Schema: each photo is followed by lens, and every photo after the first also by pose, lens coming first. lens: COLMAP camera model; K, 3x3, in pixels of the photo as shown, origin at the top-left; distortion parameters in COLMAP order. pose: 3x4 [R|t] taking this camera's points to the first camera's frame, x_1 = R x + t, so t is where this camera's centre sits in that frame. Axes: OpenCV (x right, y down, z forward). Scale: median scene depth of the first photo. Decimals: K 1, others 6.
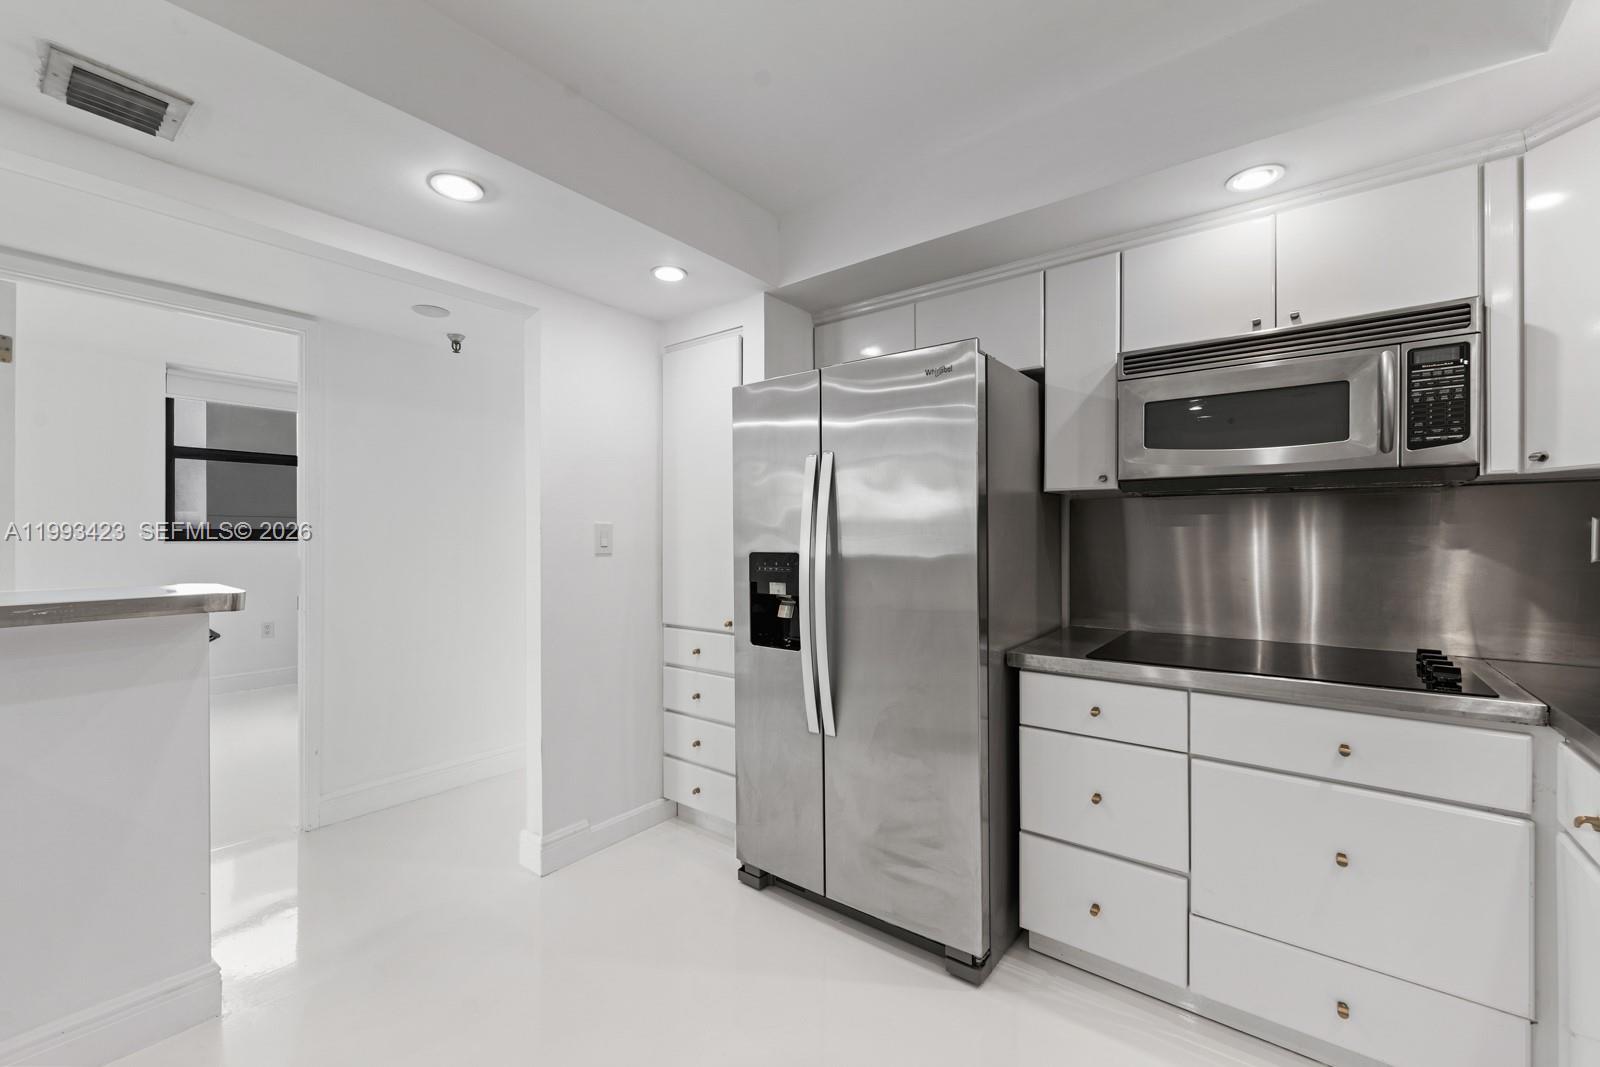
lens RADIAL K [[651.3, 0, 794.3], [0, 651.3, 536.2], [0, 0, 1]] dist [0.000835, -0.001020]
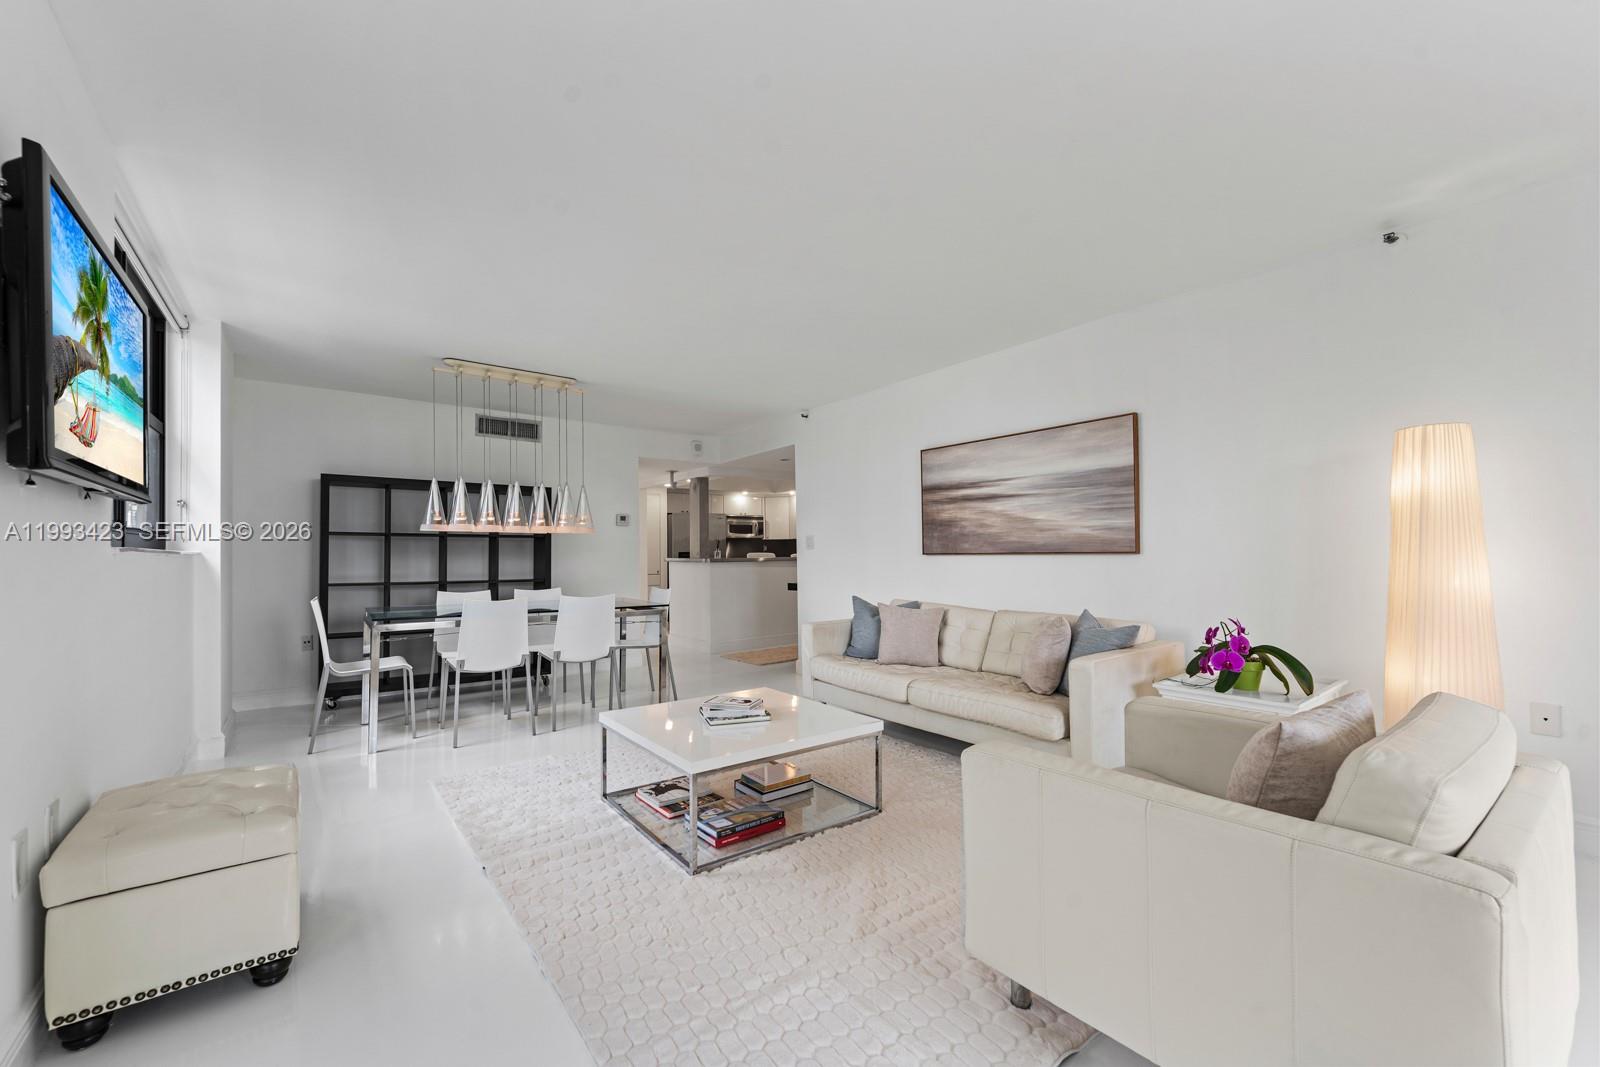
lens RADIAL K [[651.3, 0, 804.9], [0, 651.3, 542.3], [0, 0, 1]] dist [0.000835, -0.001020]
pose [[0.270121, 0.006547, 0.962804, -5.681607], [0.013996, 0.999845, -0.010726, 0.027218], [-0.962725, 0.016373, 0.269987, -1.406655]]
